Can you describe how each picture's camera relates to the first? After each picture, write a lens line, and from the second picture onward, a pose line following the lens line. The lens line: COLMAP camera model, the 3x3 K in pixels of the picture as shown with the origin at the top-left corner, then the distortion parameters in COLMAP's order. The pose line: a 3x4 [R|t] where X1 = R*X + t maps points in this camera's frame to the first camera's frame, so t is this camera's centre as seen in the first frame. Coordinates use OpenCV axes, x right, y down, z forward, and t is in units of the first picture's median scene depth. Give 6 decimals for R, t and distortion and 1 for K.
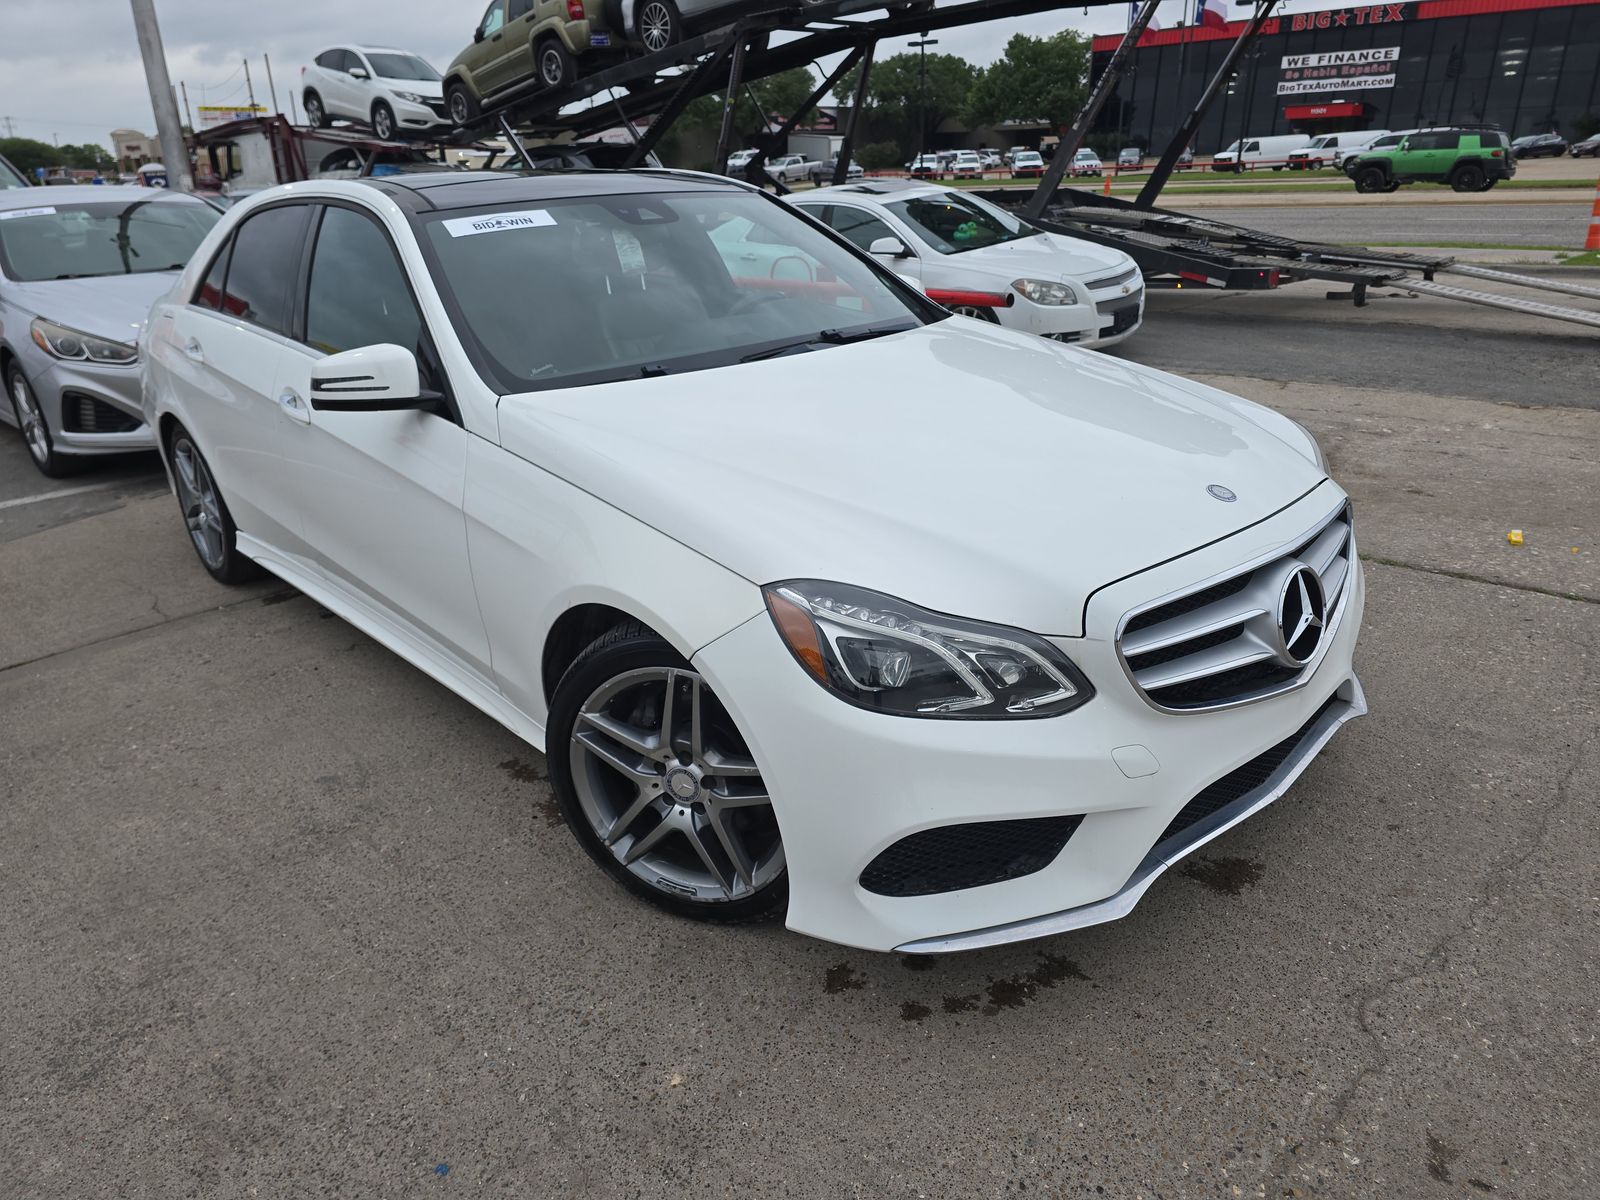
lens RADIAL K [[1076.9, 0, 803.8], [0, 1076.9, 600.4], [0, 0, 1]] dist [0.057109, -0.052623]
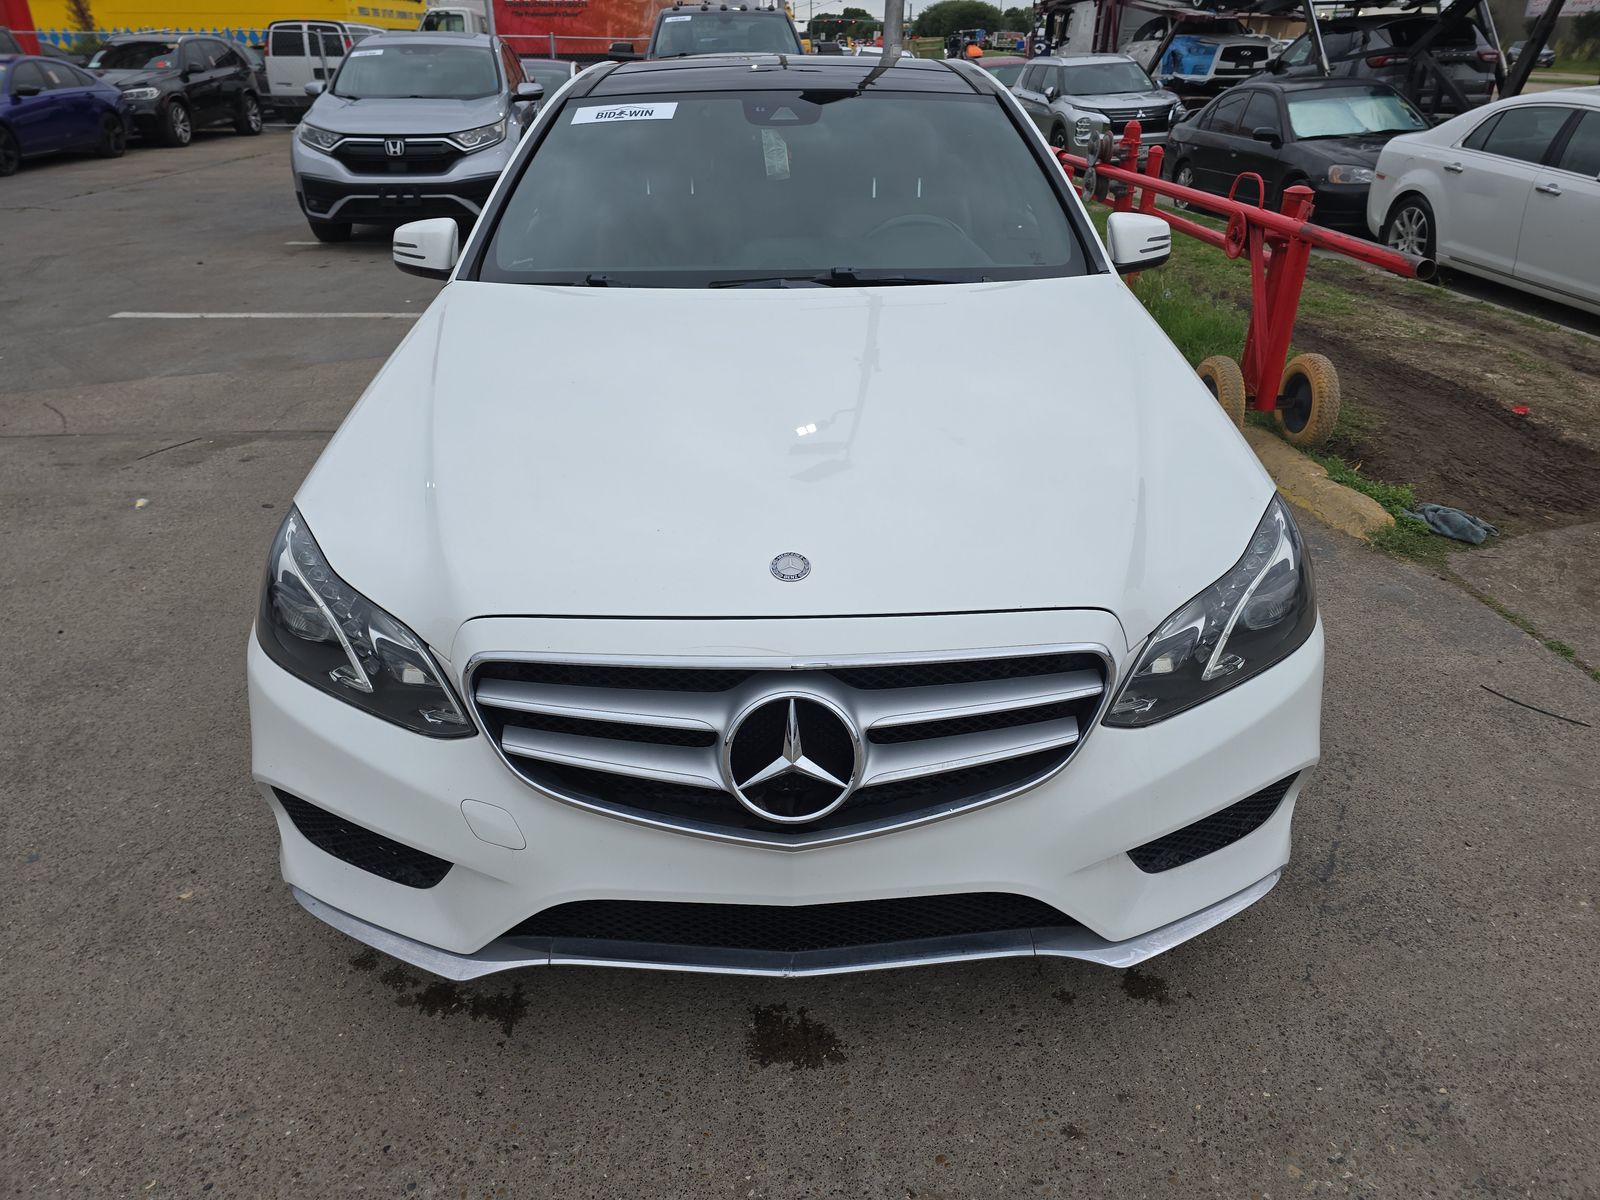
lens RADIAL K [[1076.9, 0, 803.8], [0, 1076.9, 600.4], [0, 0, 1]] dist [0.057109, -0.052623]
pose [[0.745413, 0.331050, -0.578589, 0.596150], [-0.271896, 0.943477, 0.189534, -0.158283], [0.608631, 0.016035, 0.793292, 0.306278]]
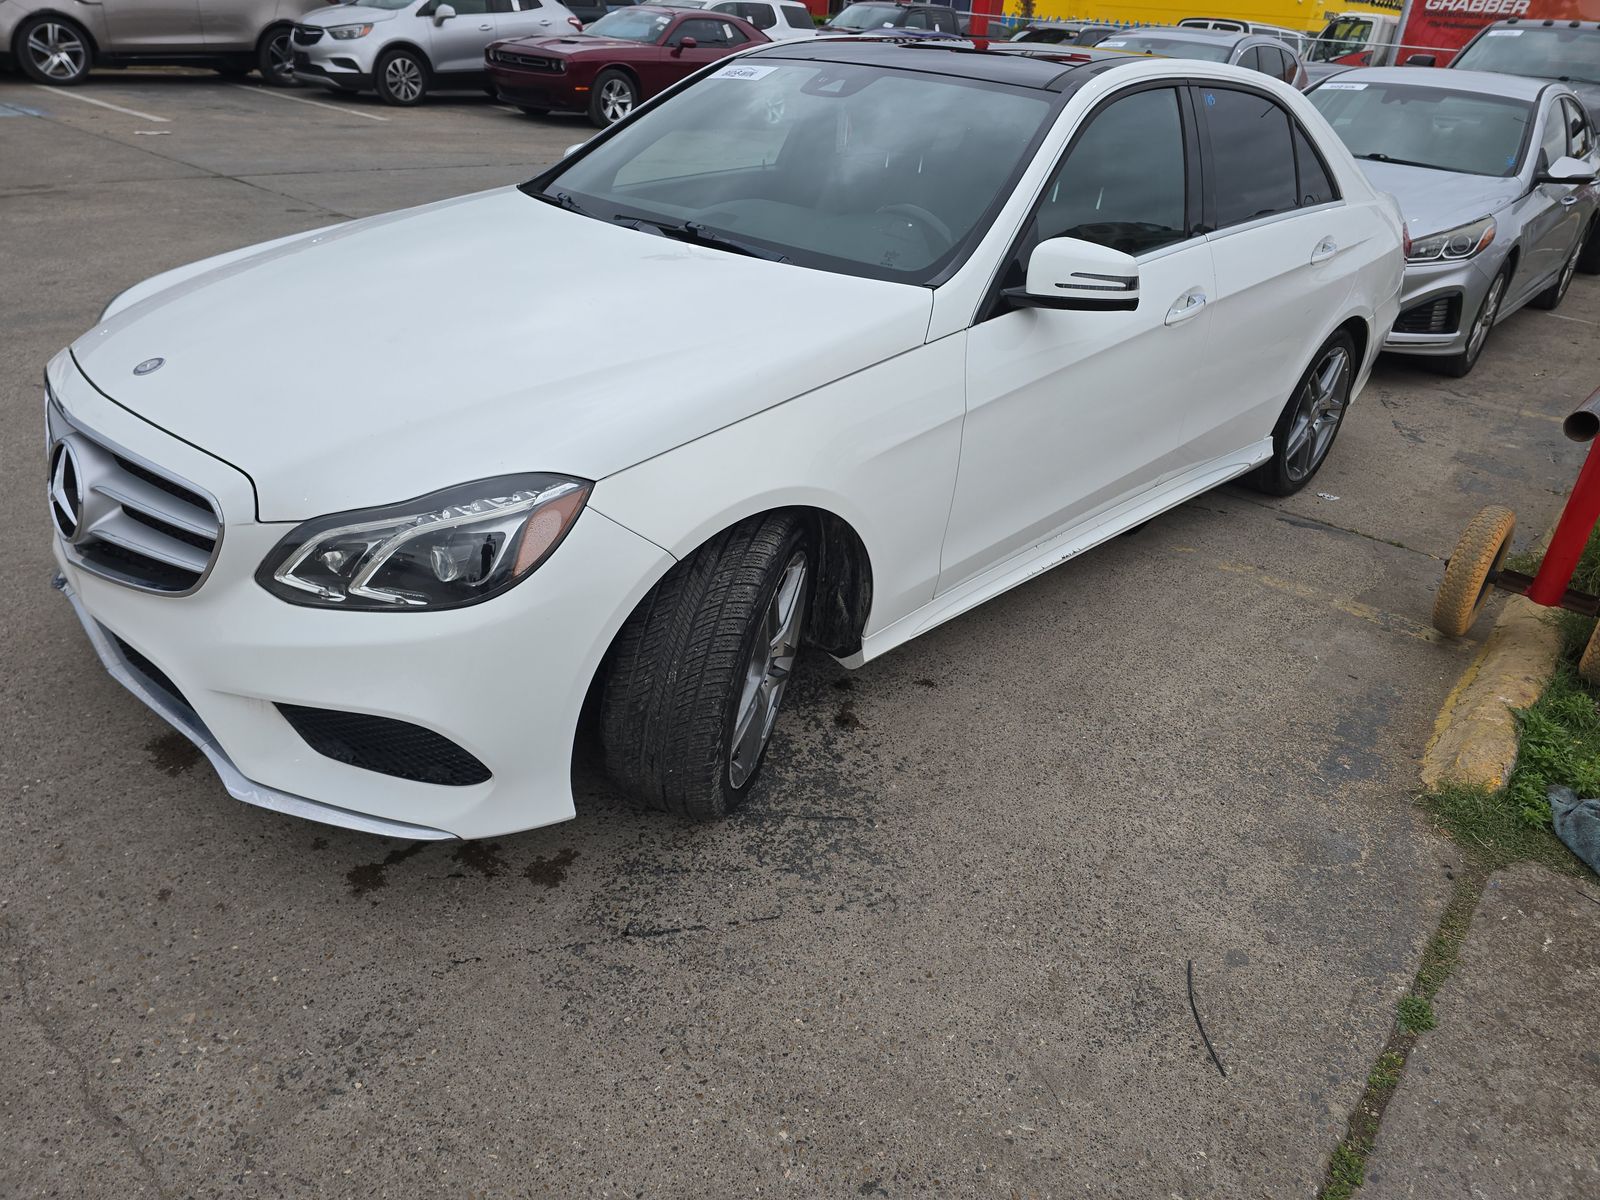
lens RADIAL K [[1076.9, 0, 803.8], [0, 1076.9, 600.4], [0, 0, 1]] dist [0.057109, -0.052623]
pose [[0.048158, 0.505613, -0.861415, 0.979929], [-0.435901, 0.786597, 0.437329, -0.444753], [0.898705, 0.354430, 0.258278, 0.972985]]
